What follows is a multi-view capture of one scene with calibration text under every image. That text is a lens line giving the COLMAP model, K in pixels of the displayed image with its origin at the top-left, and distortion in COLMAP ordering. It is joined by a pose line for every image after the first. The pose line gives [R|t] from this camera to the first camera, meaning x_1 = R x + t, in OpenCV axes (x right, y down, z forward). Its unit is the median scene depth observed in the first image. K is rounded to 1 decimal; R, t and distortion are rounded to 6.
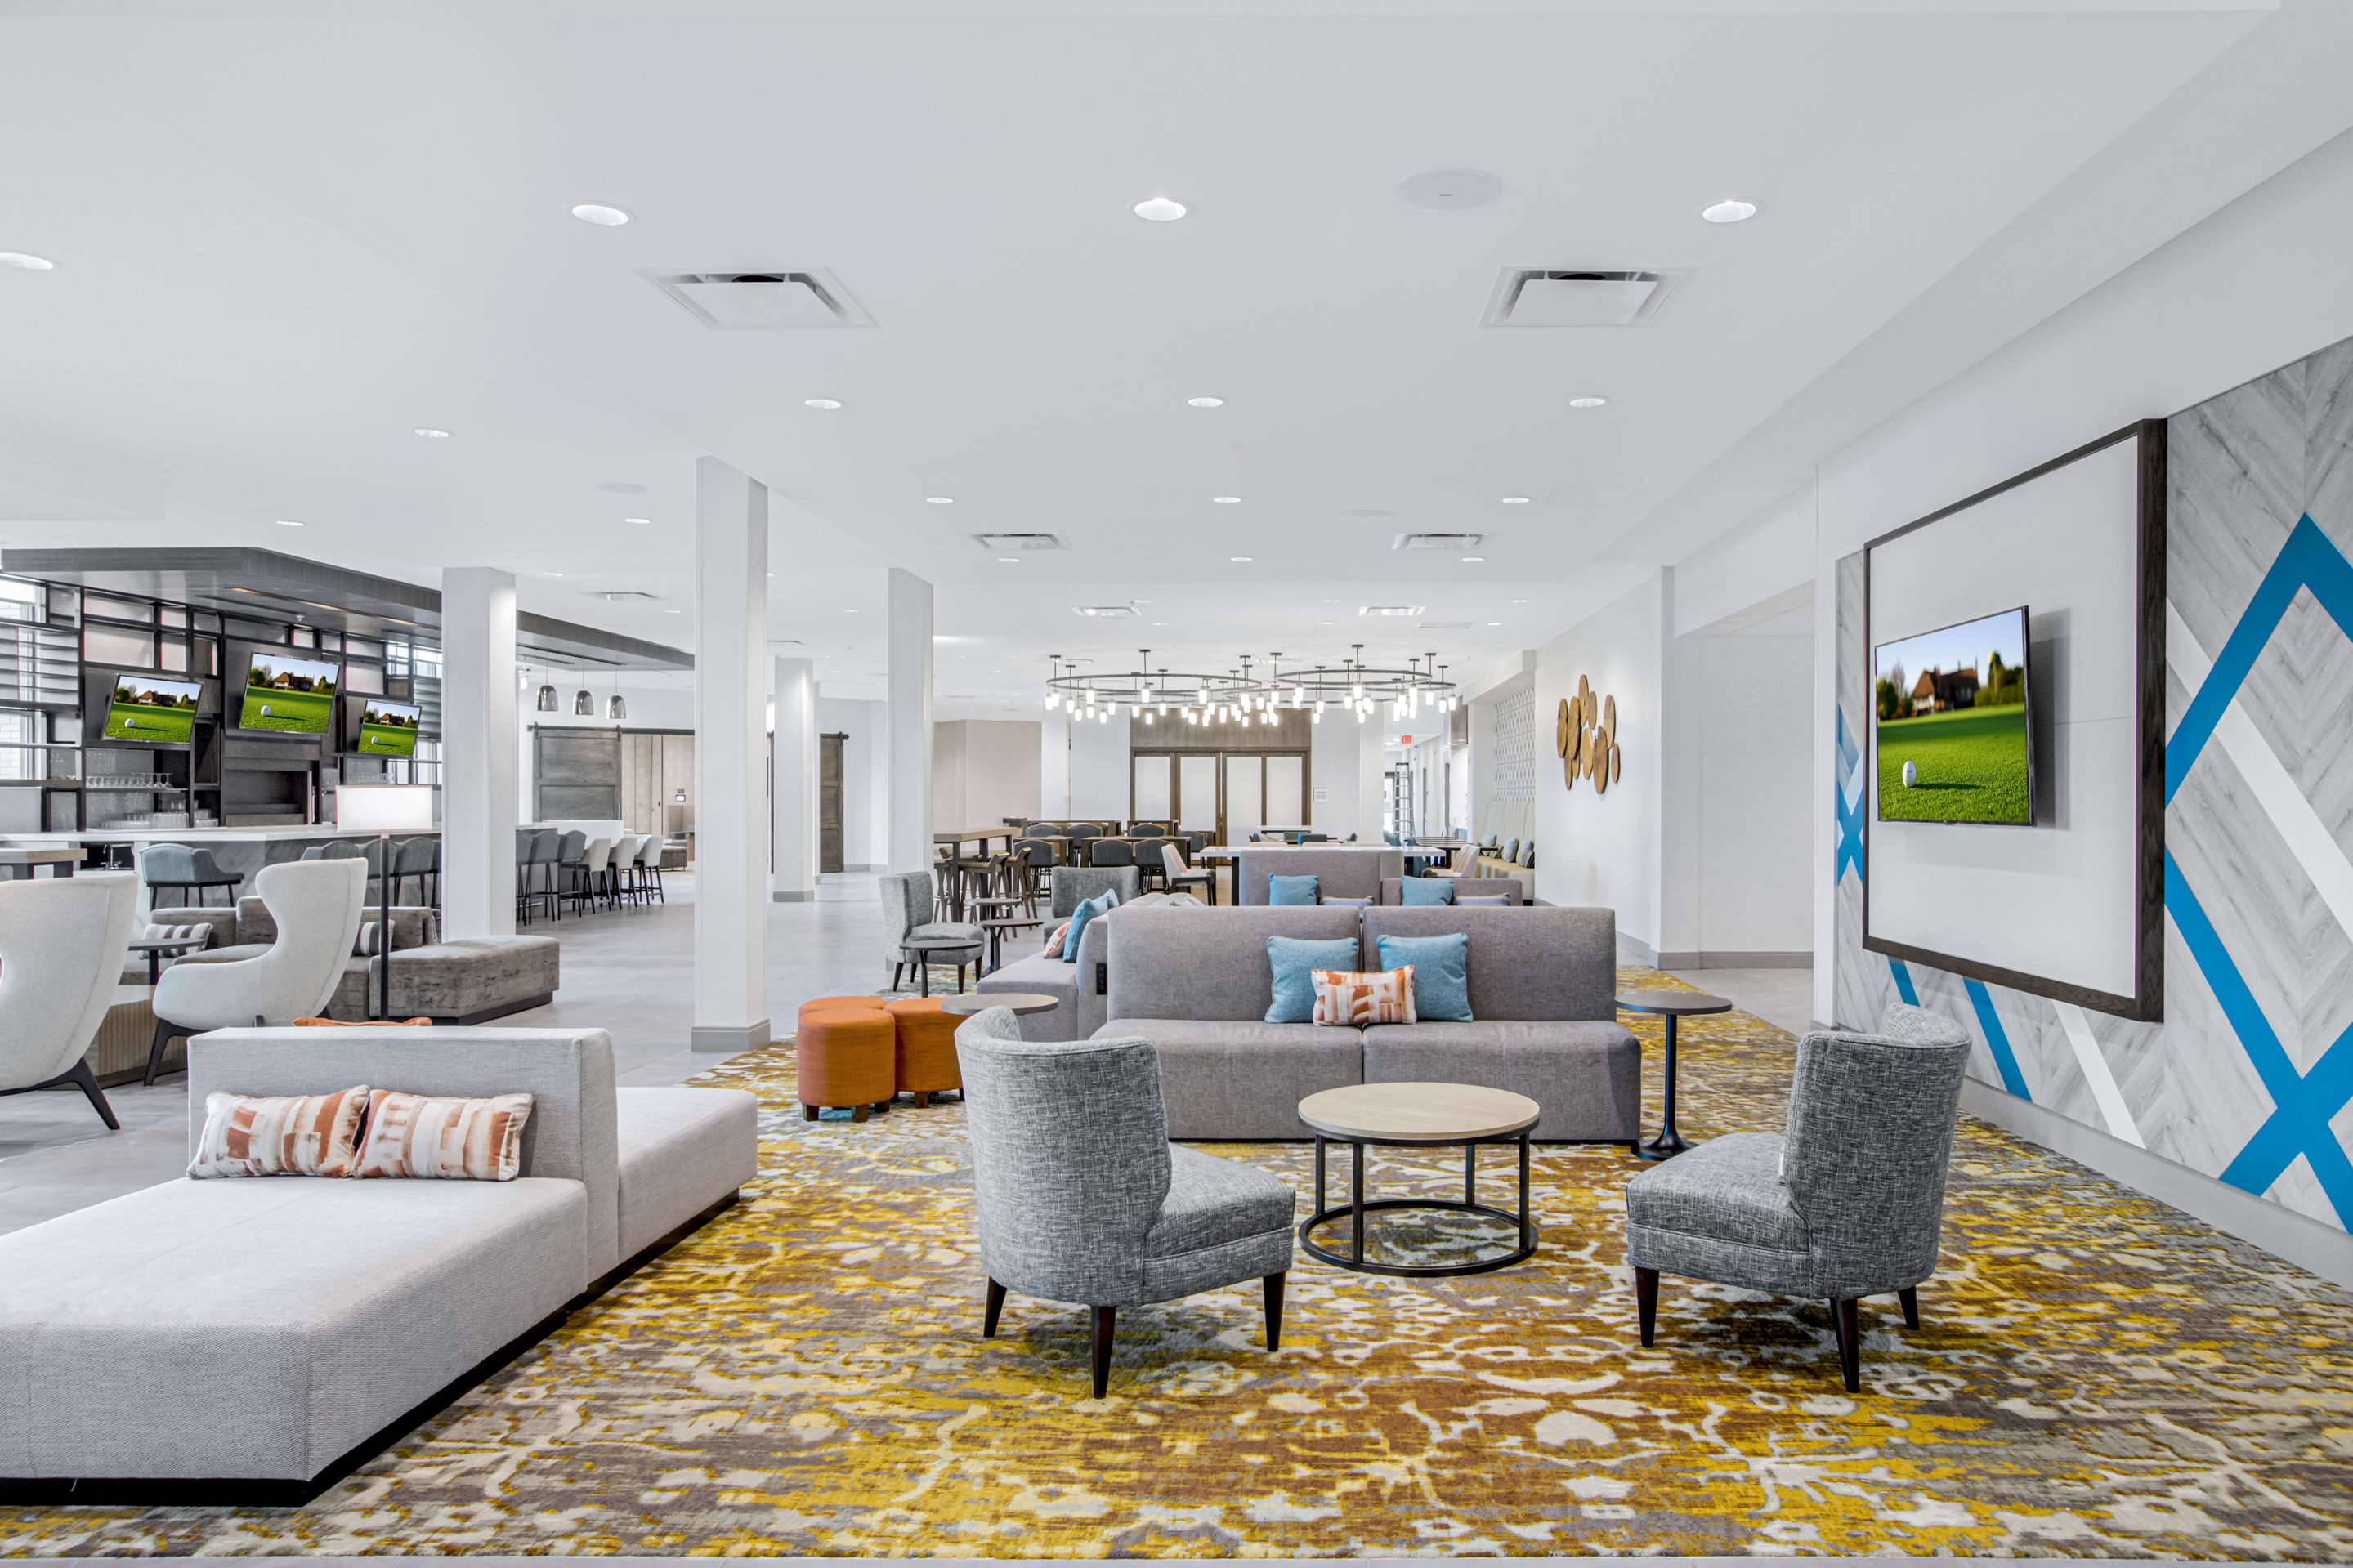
lens RADIAL K [[1494.3, 0, 1268.2], [0, 1494.3, 798.4], [0, 0, 1]] dist [0.004978, 0.002789]
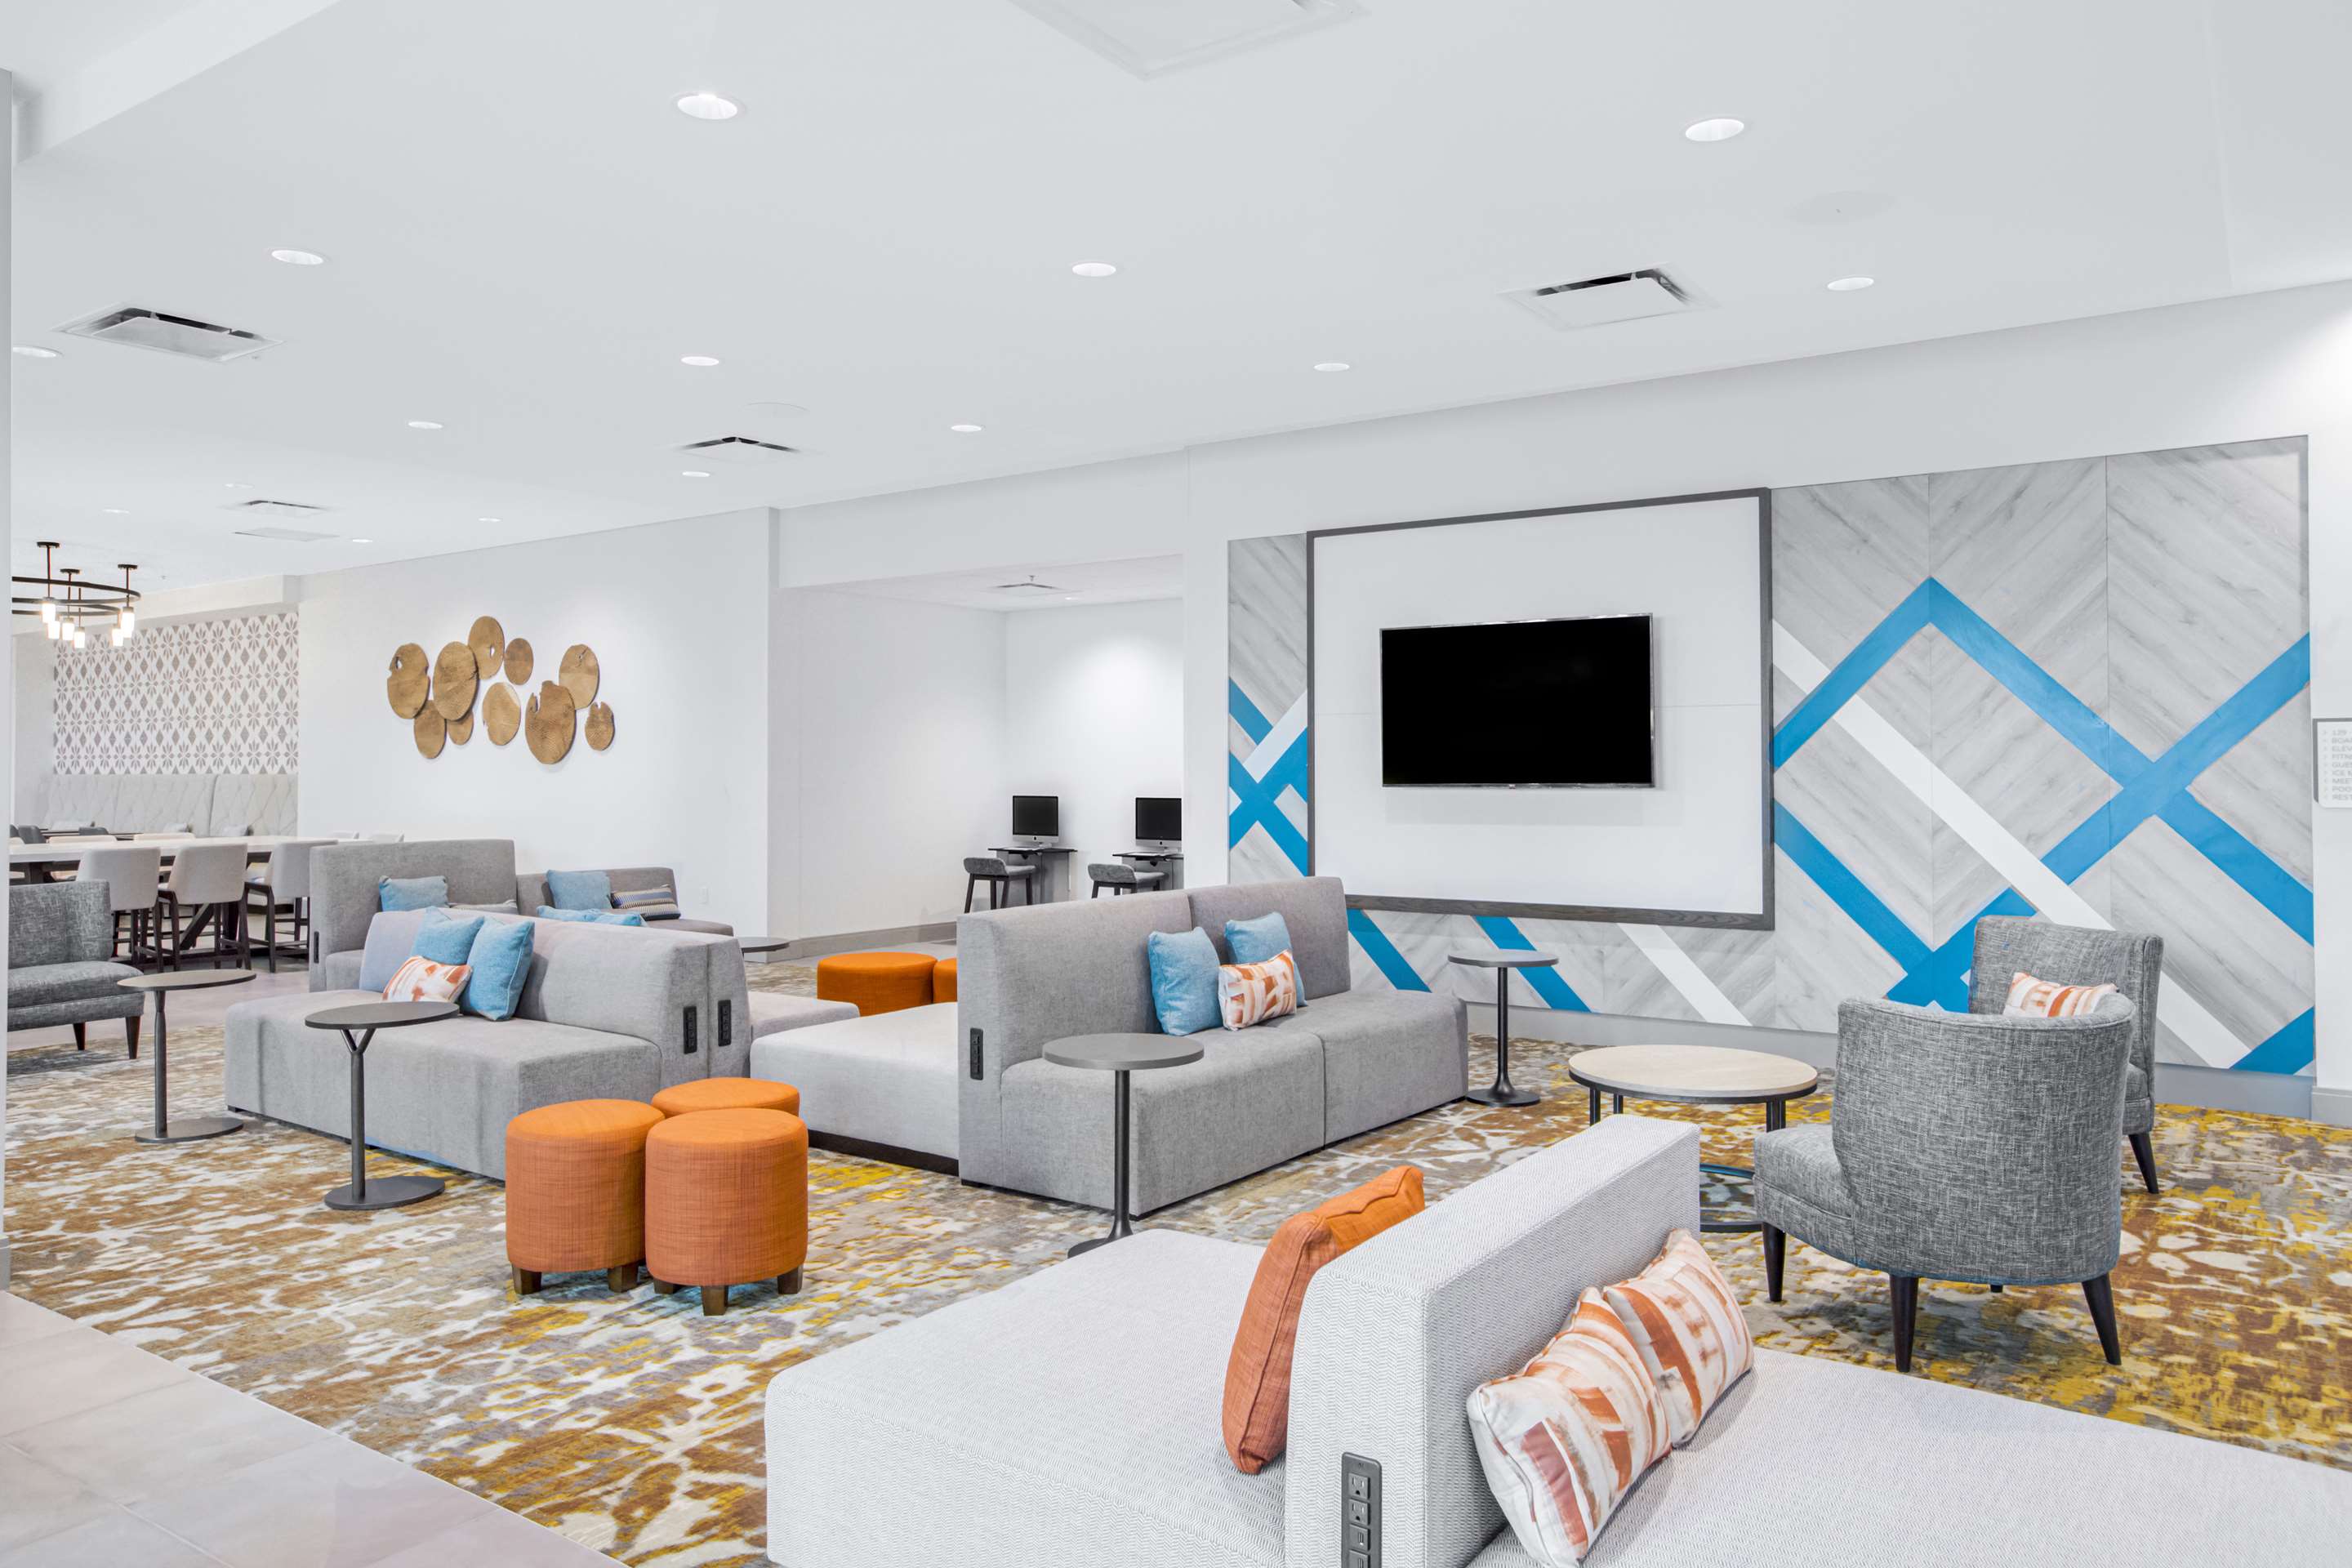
lens RADIAL K [[1621.8, 0, 1170.7], [0, 1621.8, 739.1], [0, 0, 1]] dist [-0.031540, 0.052121]
pose [[0.563440, 0.015191, 0.826017, -0.974647], [0.001429, 0.999812, -0.019362, 0.003729], [-0.826156, 0.012089, 0.563312, 0.649749]]
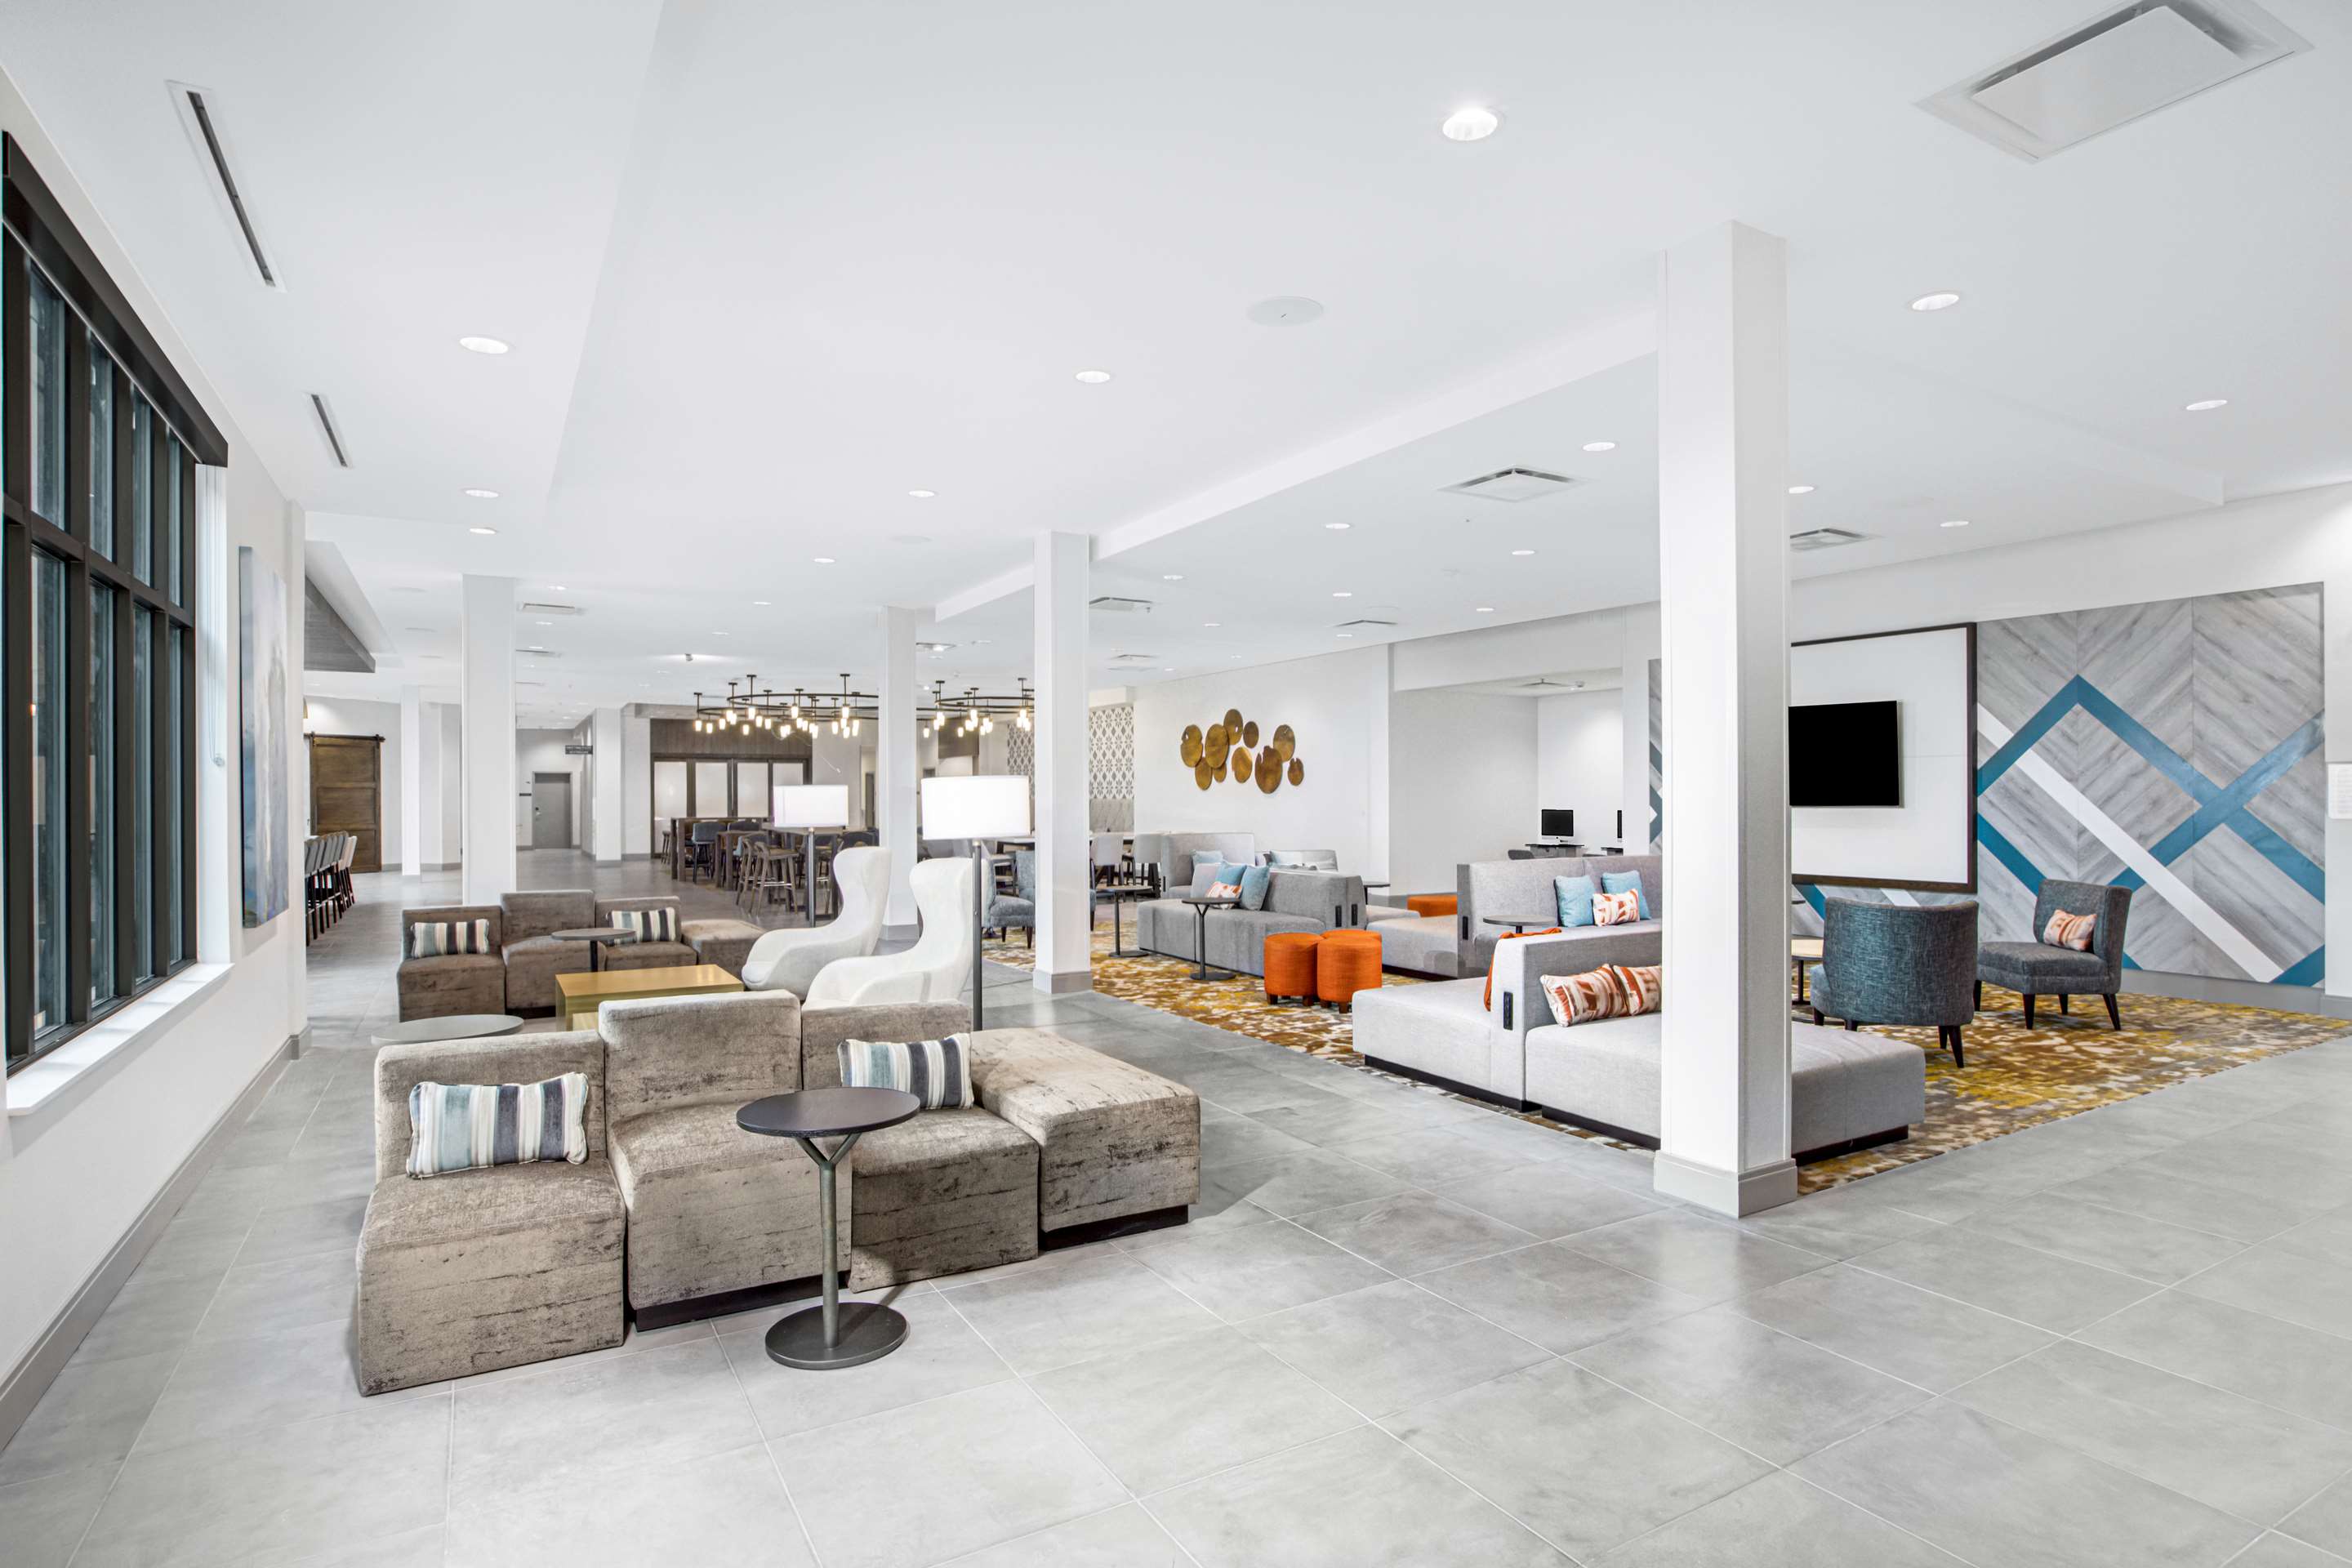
lens RADIAL K [[1222.8, 0, 1168.5], [0, 1222.8, 794.1], [0, 0, 1]] dist [-0.022313, -0.000199]
pose [[0.862139, -0.001514, 0.506670, -1.420109], [0.003393, 0.999990, -0.002786, 0.003428], [-0.506661, 0.004121, 0.862135, 0.055135]]
